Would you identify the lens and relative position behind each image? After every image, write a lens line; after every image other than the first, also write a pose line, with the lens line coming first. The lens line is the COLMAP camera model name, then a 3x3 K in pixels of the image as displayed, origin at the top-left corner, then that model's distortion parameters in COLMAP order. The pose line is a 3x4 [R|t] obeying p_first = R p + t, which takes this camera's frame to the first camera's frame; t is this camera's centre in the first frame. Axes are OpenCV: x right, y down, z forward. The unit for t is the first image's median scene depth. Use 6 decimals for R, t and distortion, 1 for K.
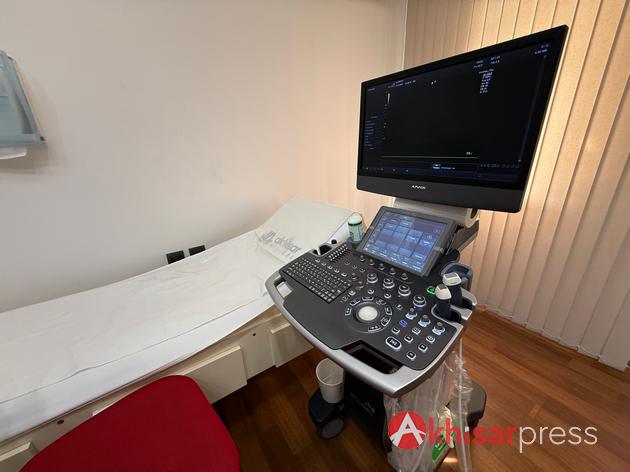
lens RADIAL K [[249.9, 0, 315.0], [0, 249.9, 236.0], [0, 0, 1]] dist [0.001439, 0.000390]
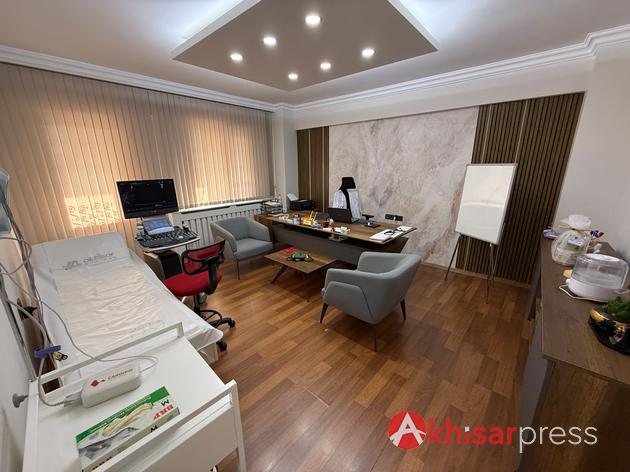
lens RADIAL K [[255.8, 0, 315.0], [0, 255.8, 236.0], [0, 0, 1]] dist [0.000173, 0.000061]
pose [[-0.244705, -0.228947, 0.942180, -3.094239], [0.344734, 0.887686, 0.305240, -0.181546], [-0.906244, 0.399496, -0.138296, -0.352874]]
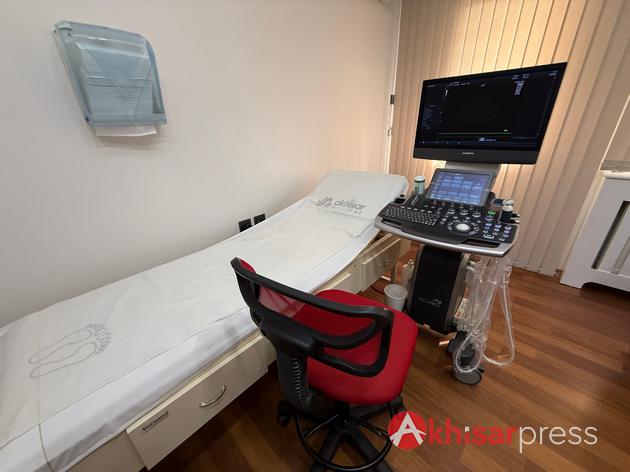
lens RADIAL K [[249.9, 0, 315.0], [0, 249.9, 236.0], [0, 0, 1]] dist [0.001439, 0.000390]
pose [[0.976949, -0.080347, 0.197773, -0.755997], [0.067910, 0.995310, 0.068893, 0.126869], [-0.202381, -0.053874, 0.977824, -0.312741]]
